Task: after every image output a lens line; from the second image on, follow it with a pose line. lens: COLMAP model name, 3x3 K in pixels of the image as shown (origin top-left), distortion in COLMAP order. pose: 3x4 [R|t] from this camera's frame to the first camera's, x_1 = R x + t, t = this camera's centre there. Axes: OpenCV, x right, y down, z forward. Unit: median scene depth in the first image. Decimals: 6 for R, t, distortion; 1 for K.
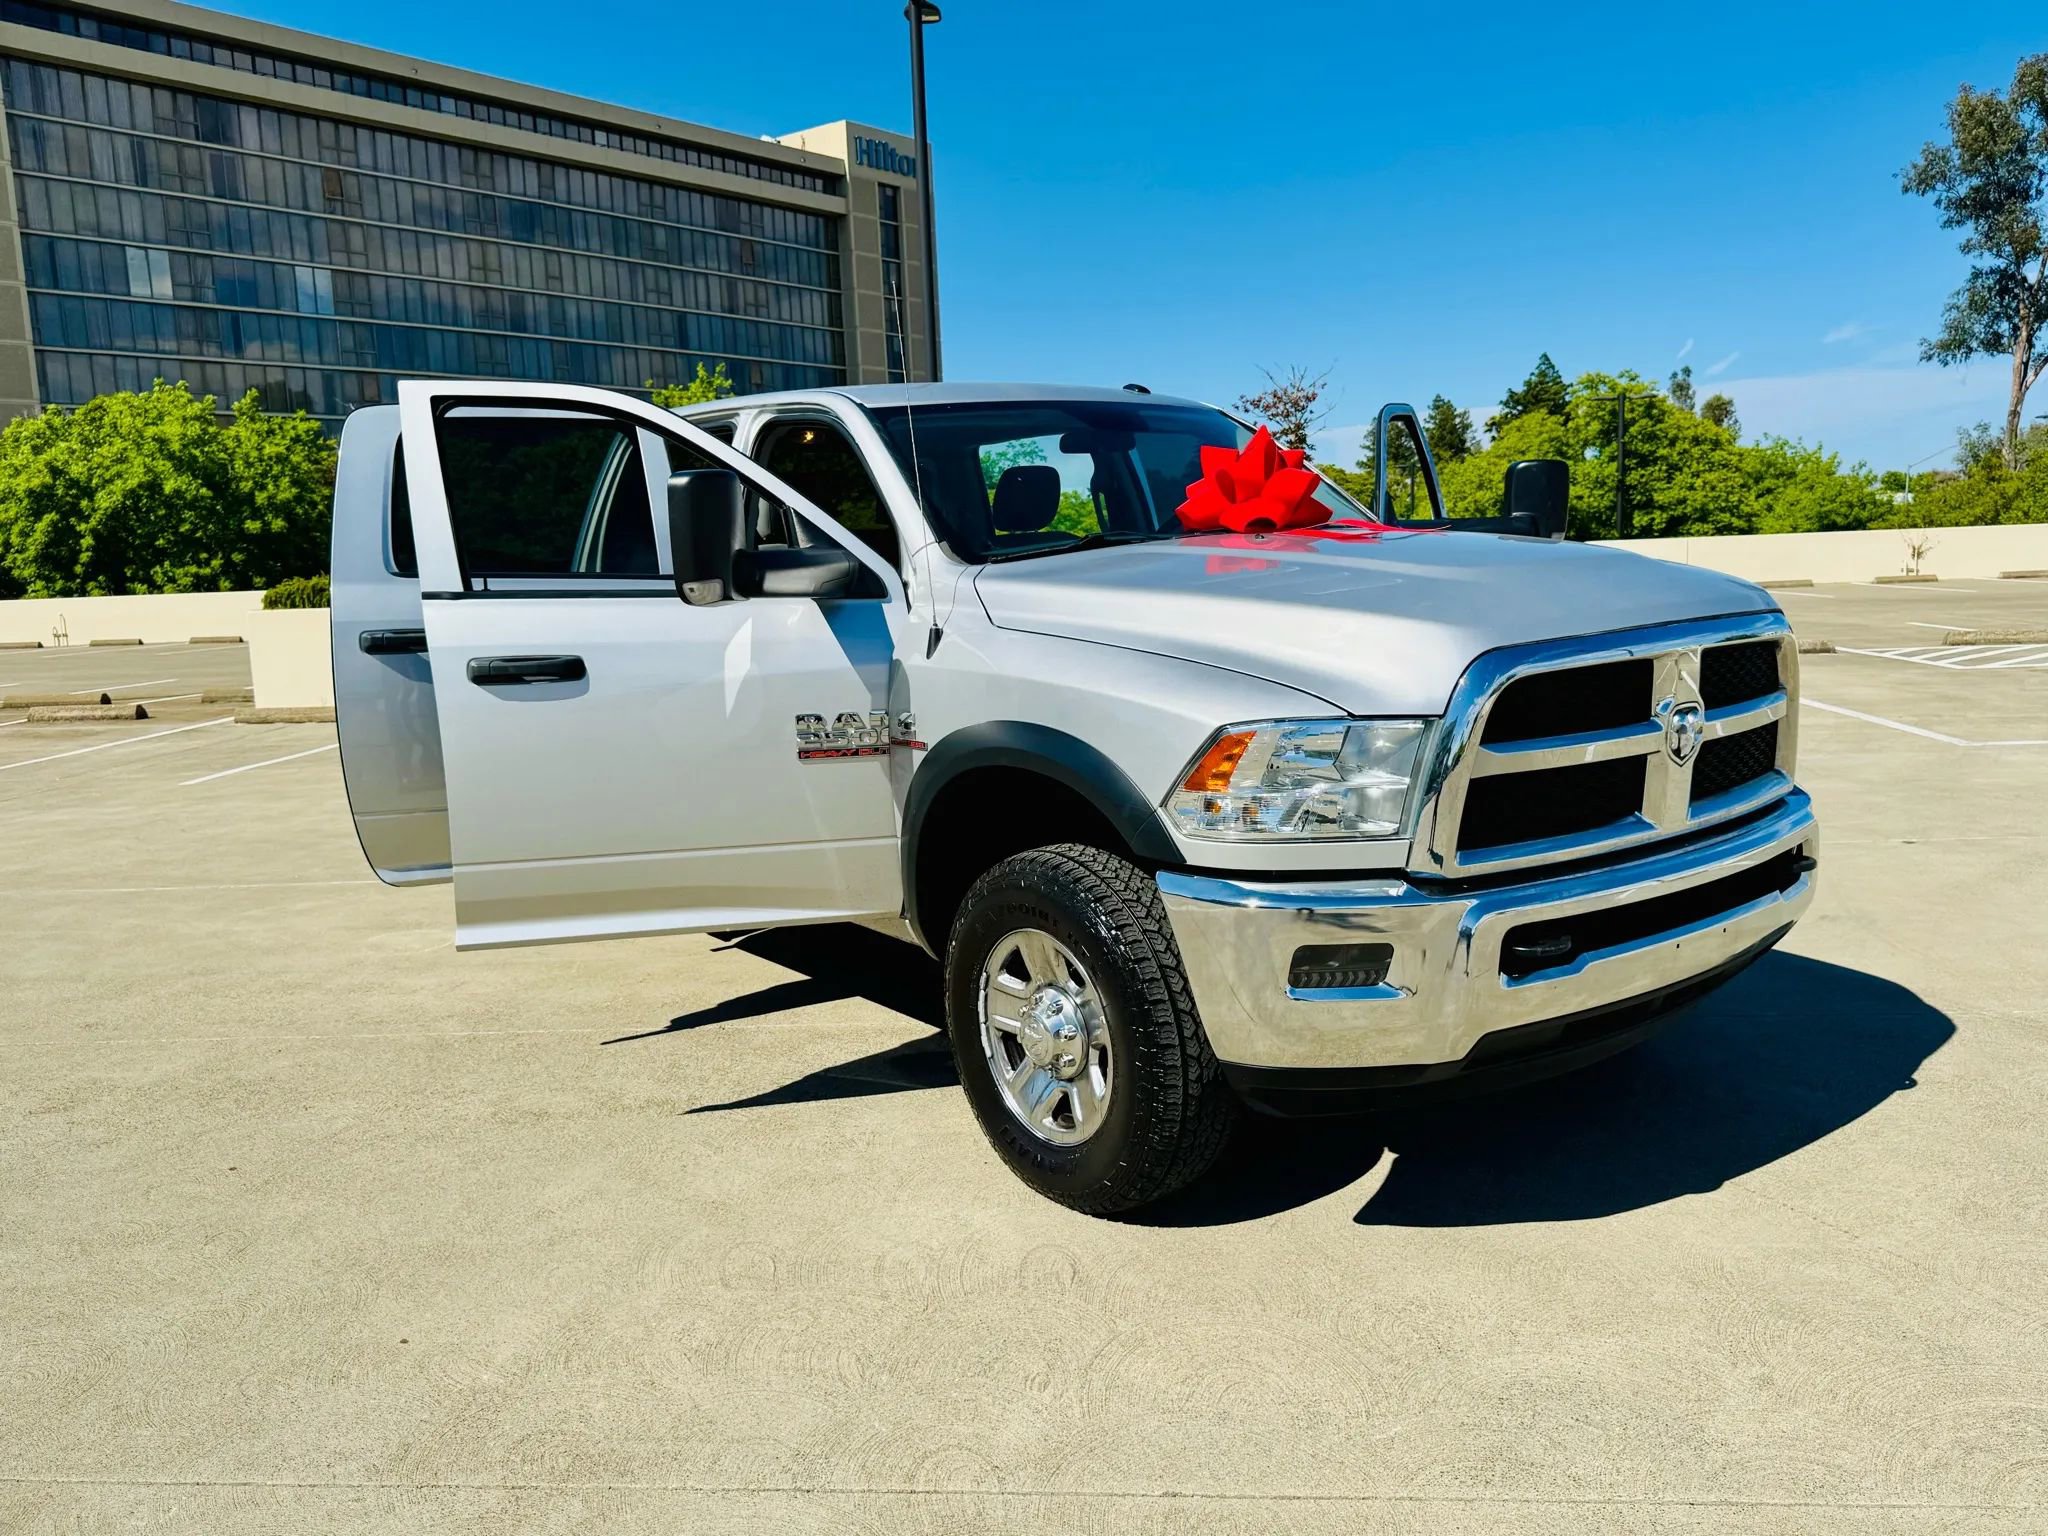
lens RADIAL K [[1590.5, 0, 1029.6], [0, 1590.5, 770.8], [0, 0, 1]] dist [0.038620, -0.052792]
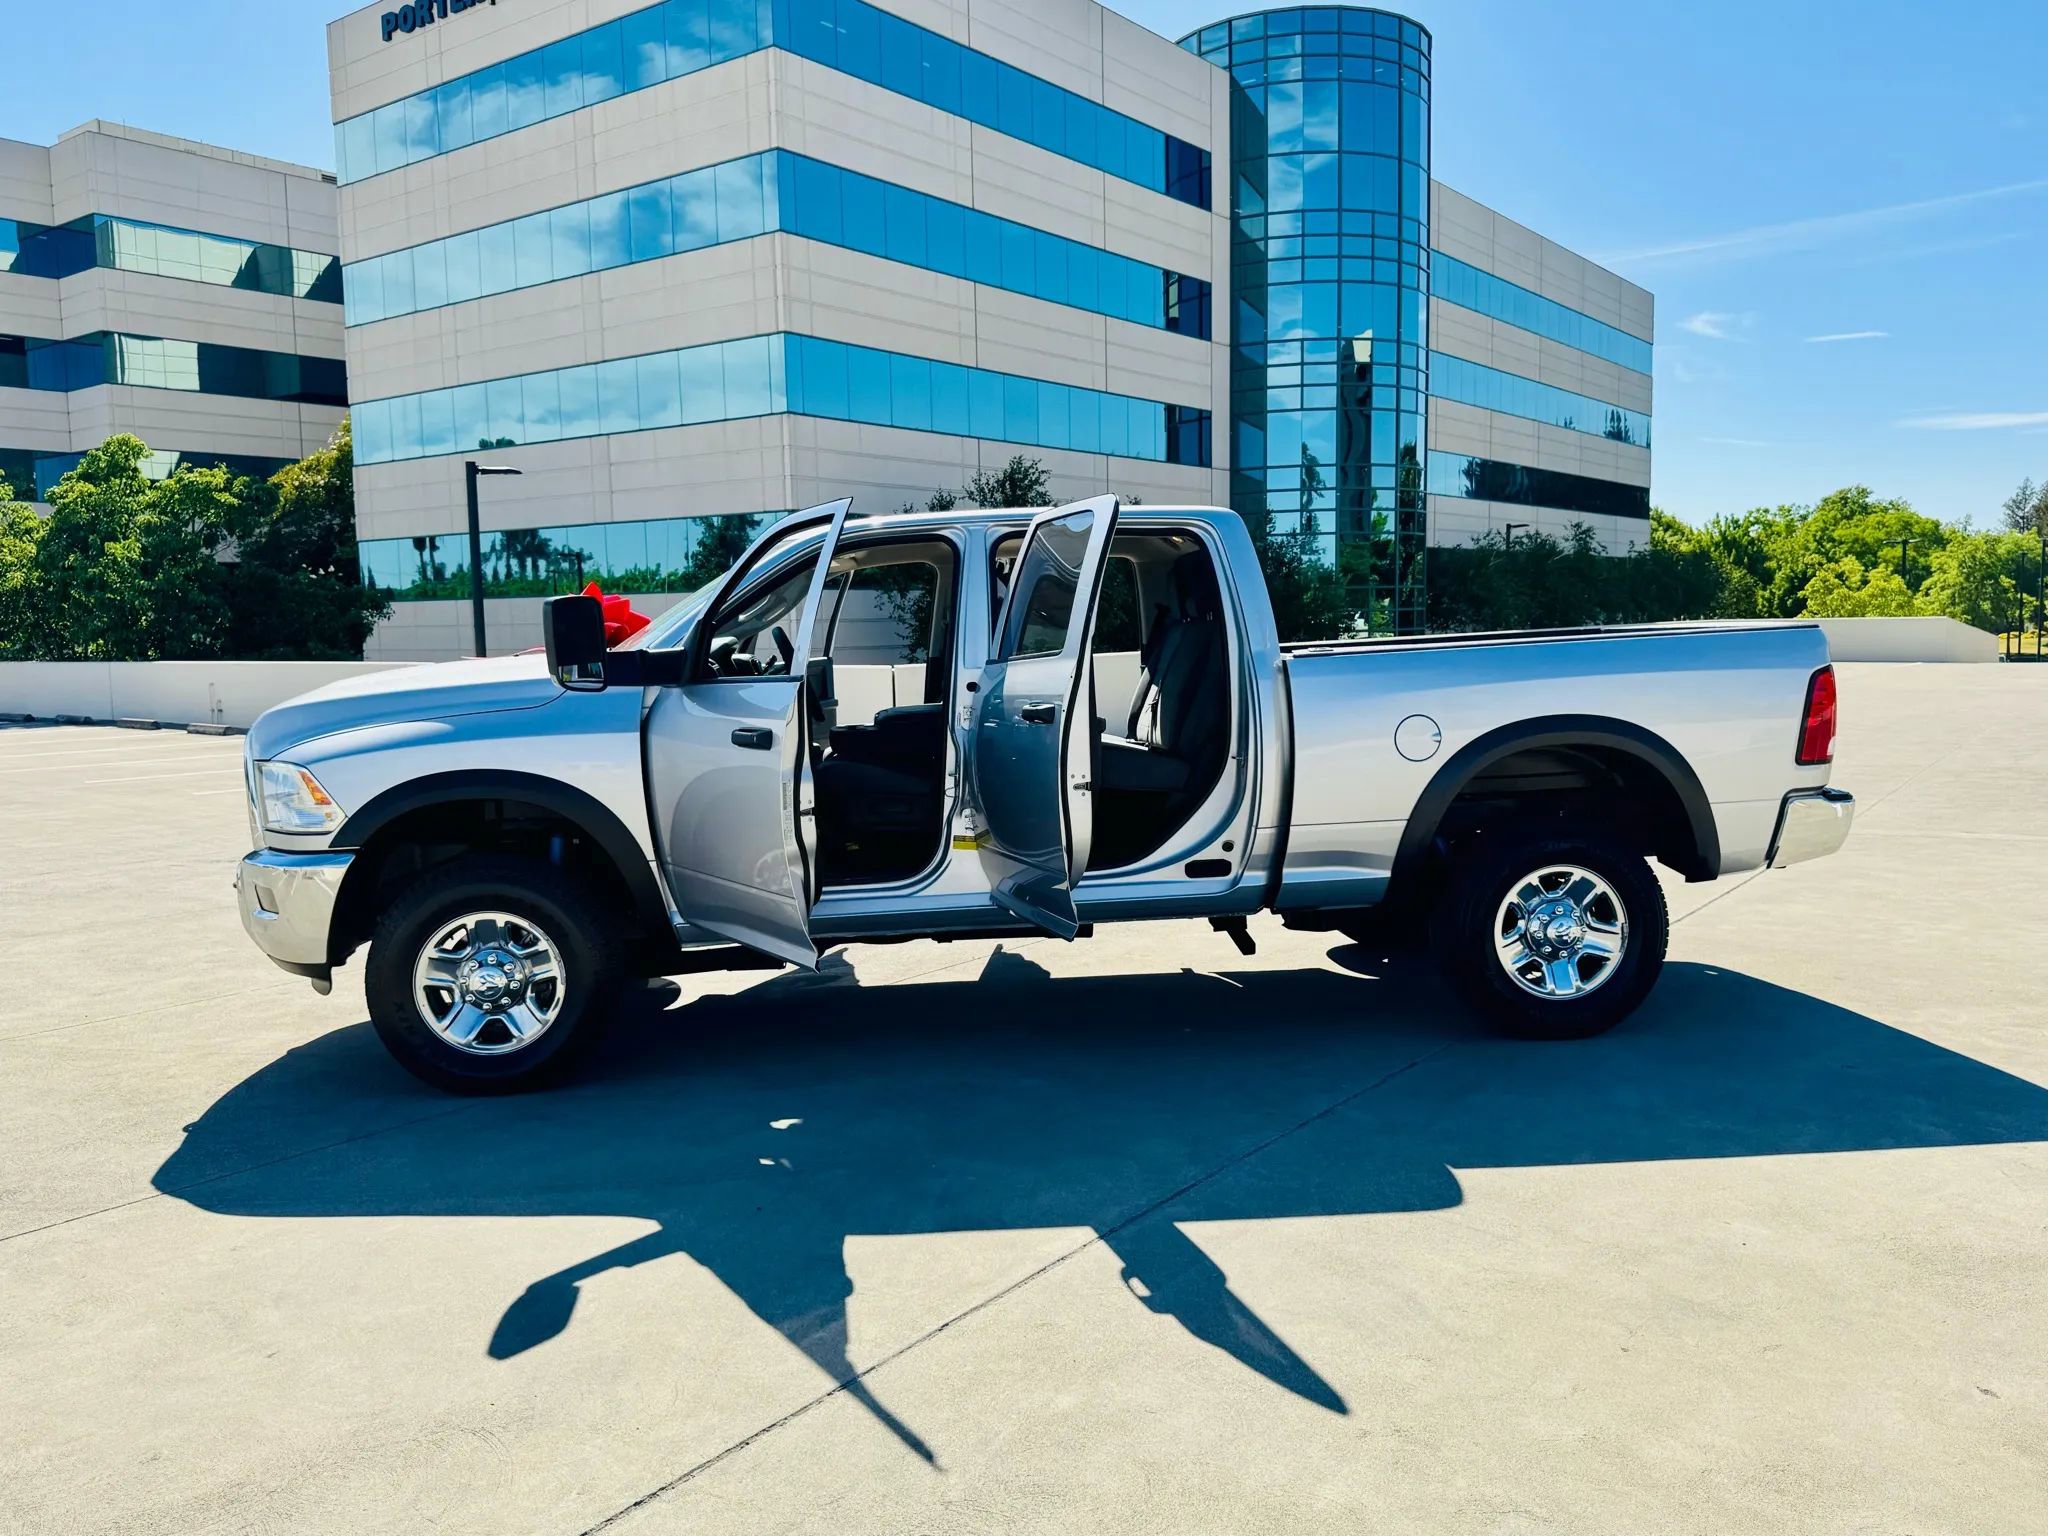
lens RADIAL K [[1590.5, 0, 1026.1], [0, 1590.5, 771.3], [0, 0, 1]] dist [0.038620, -0.052792]
pose [[-0.522642, 0.130440, -0.842515, 1.111294], [-0.078075, 0.976751, 0.199655, -0.340691], [0.848970, 0.170128, -0.500307, 1.938514]]
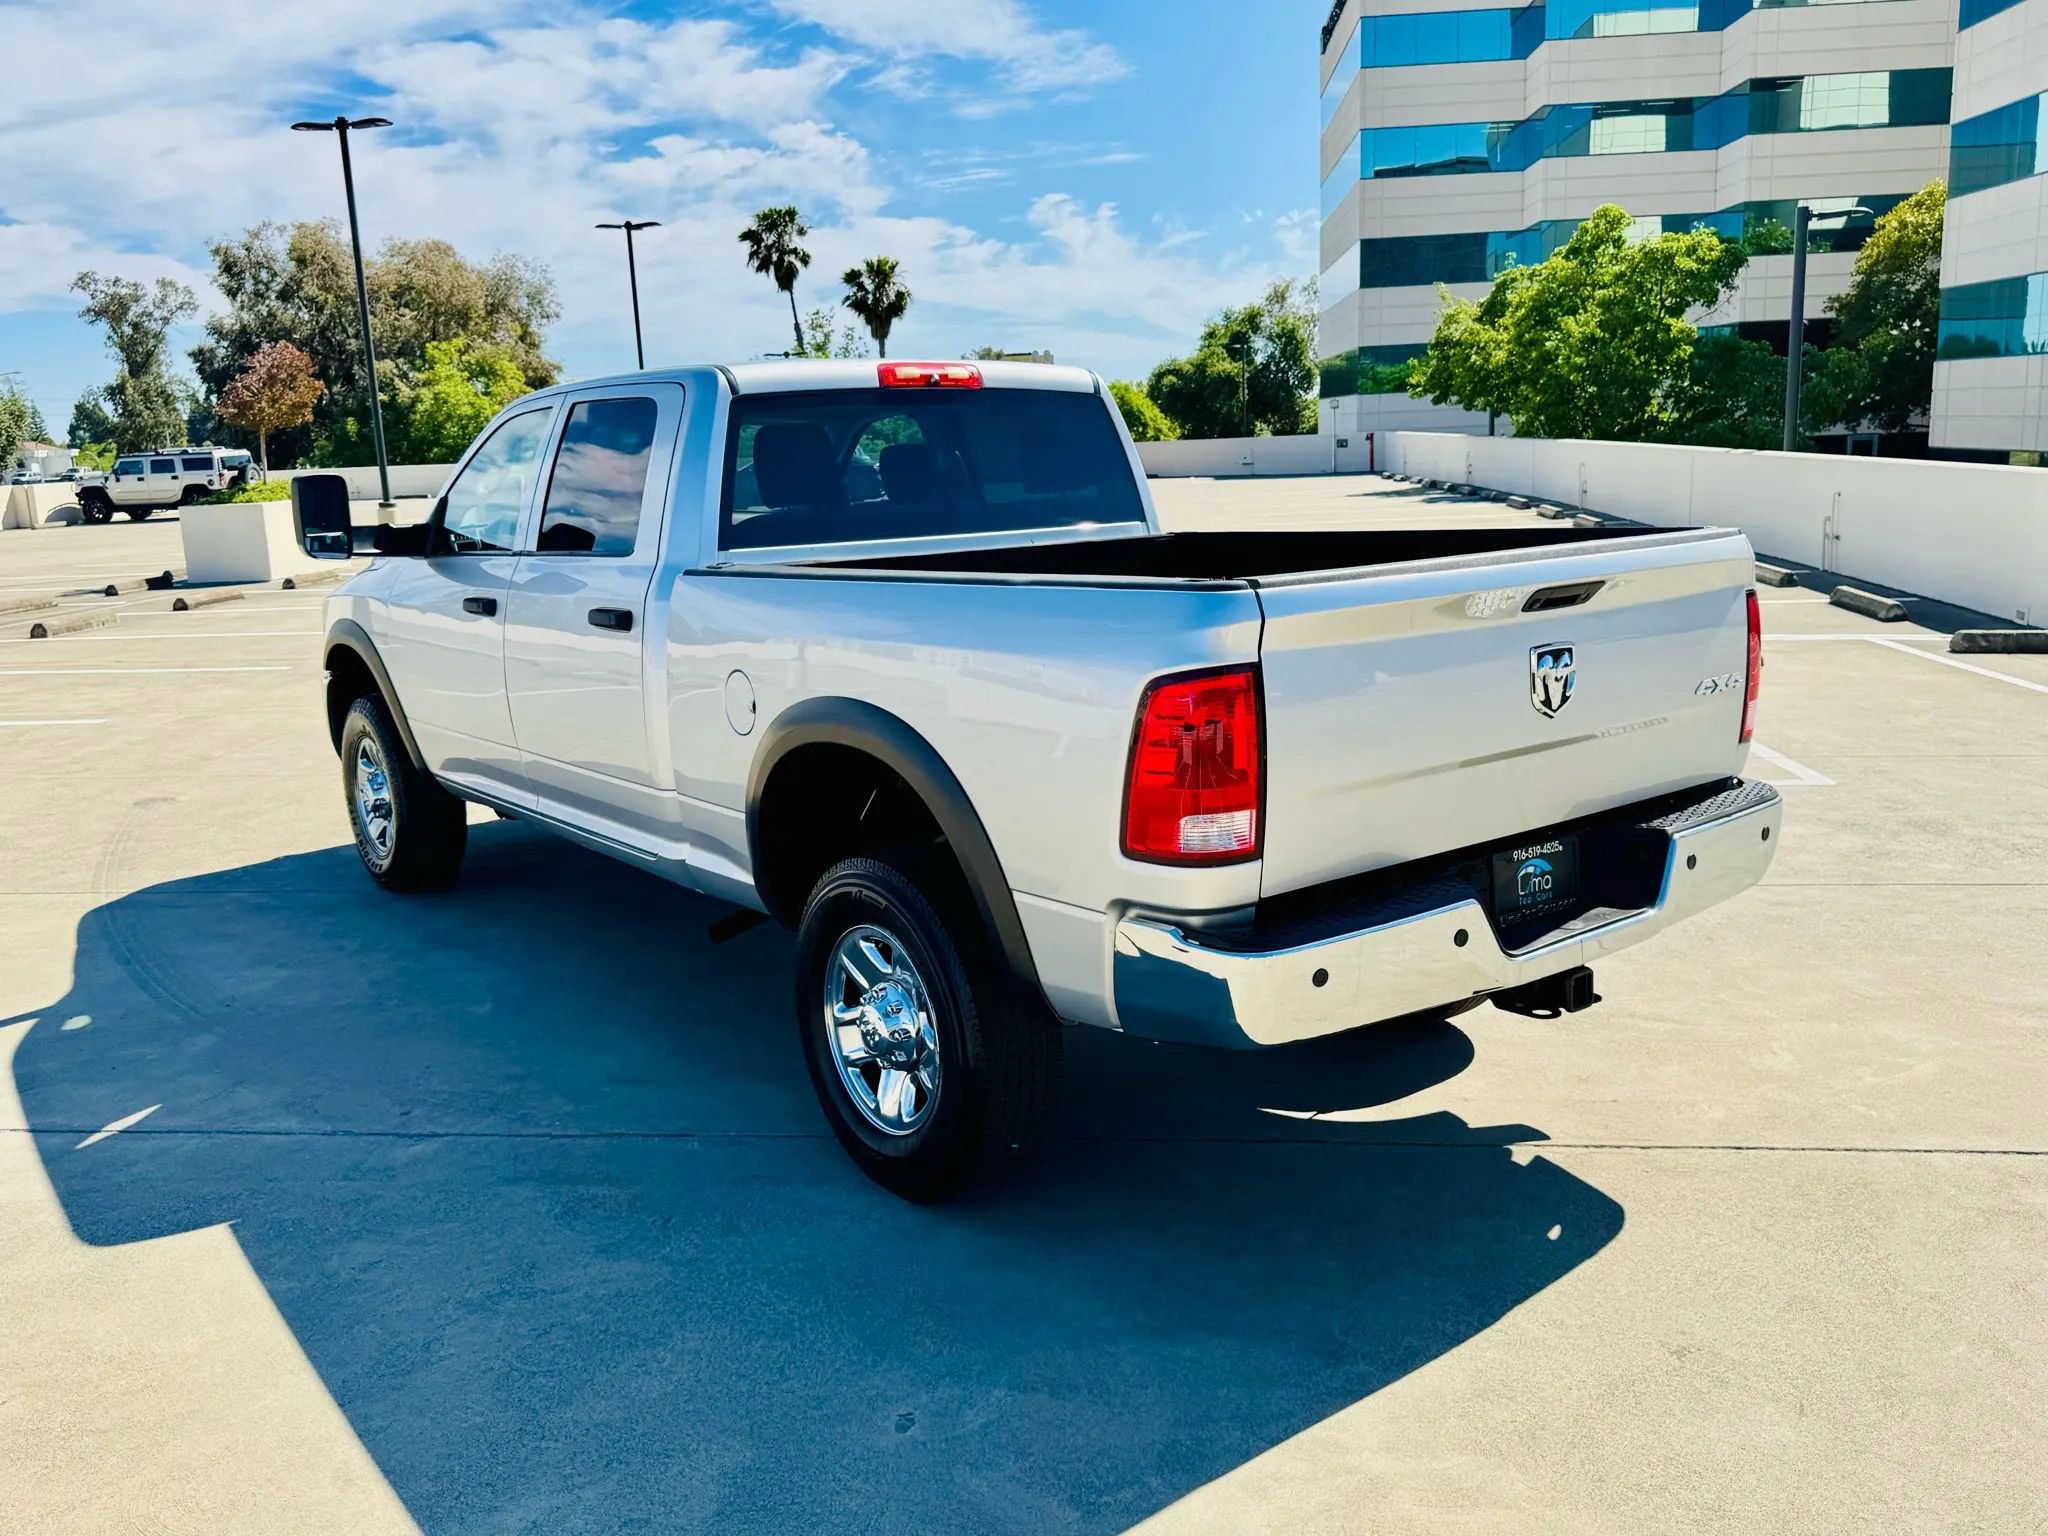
lens RADIAL K [[1655.7, 0, 1011.9], [0, 1655.7, 750.7], [0, 0, 1]] dist [0.053723, -0.077267]
pose [[-0.996918, 0.077348, 0.013076, -0.250786], [0.077377, 0.942167, 0.326090, -0.402022], [0.012903, 0.326096, -0.945248, 2.442178]]
